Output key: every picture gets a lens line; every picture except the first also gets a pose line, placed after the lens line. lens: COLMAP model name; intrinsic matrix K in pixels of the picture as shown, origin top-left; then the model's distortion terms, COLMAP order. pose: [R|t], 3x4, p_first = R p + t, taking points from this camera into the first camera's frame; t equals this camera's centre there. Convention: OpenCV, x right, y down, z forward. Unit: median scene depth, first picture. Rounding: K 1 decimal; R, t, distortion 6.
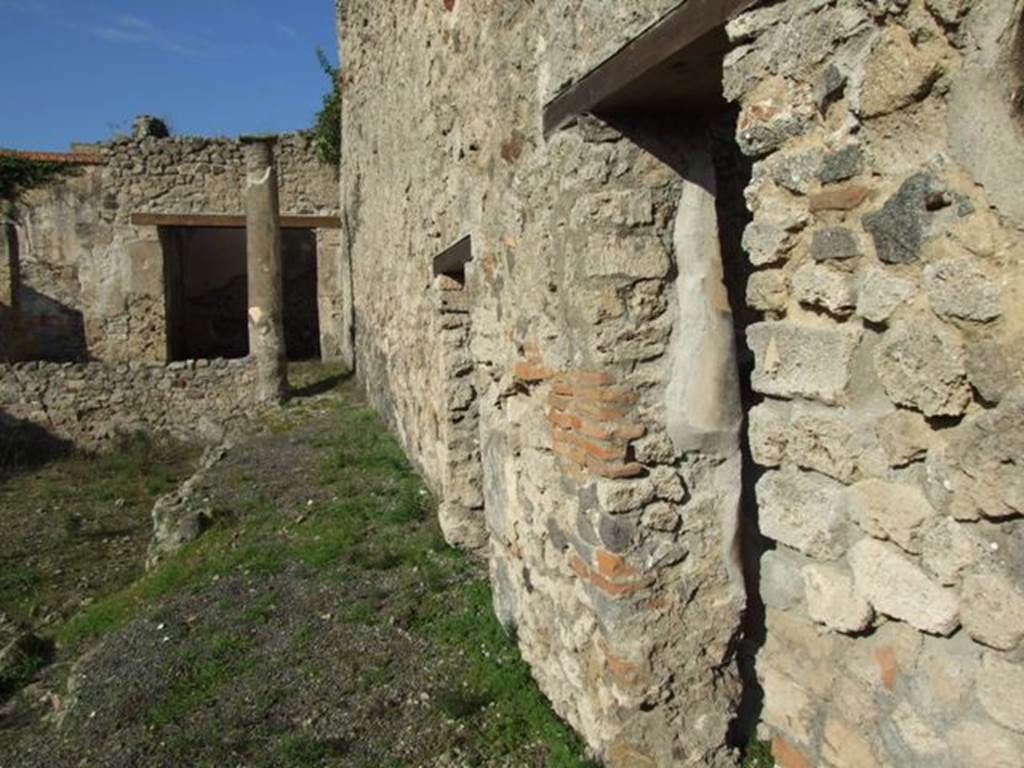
lens RADIAL K [[844.0, 0, 517.6], [0, 844.0, 365.2], [0, 0, 1]] dist [-0.009562, 0.003763]
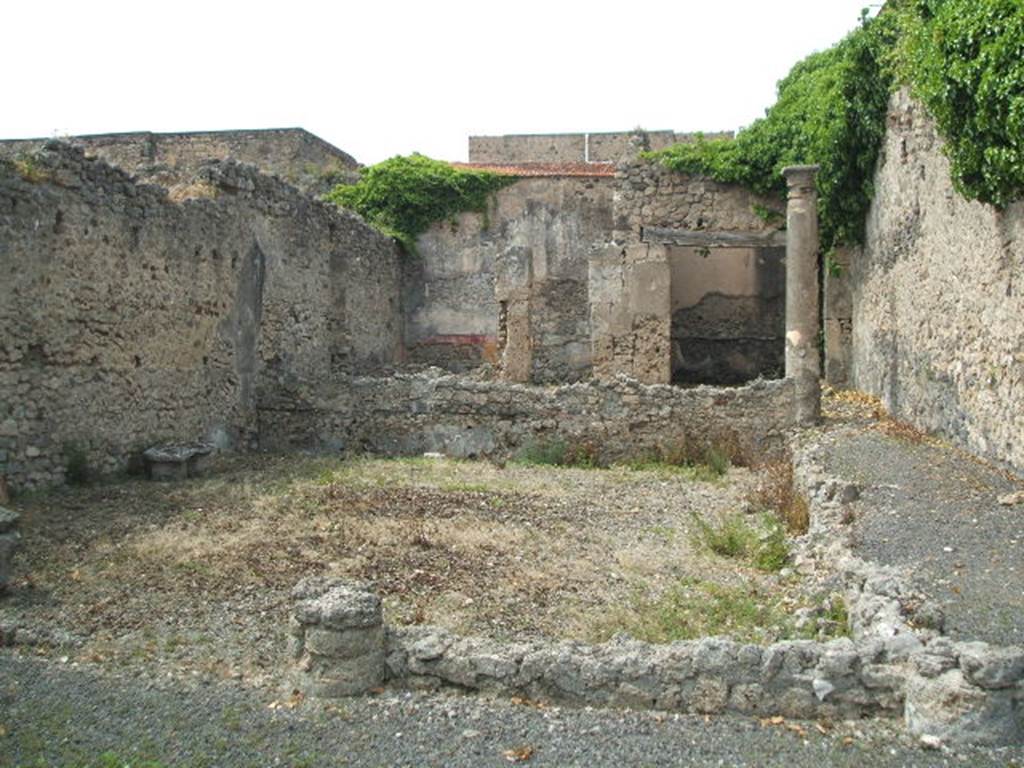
lens RADIAL K [[1207.1, 0, 510.5], [0, 1207.1, 342.6], [0, 0, 1]] dist [-0.110239, 0.003183]
pose [[0.926809, 0.017889, -0.375107, -0.063861], [-0.039086, 0.998035, -0.048976, 0.024217], [0.373494, 0.060053, 0.925687, -0.378020]]
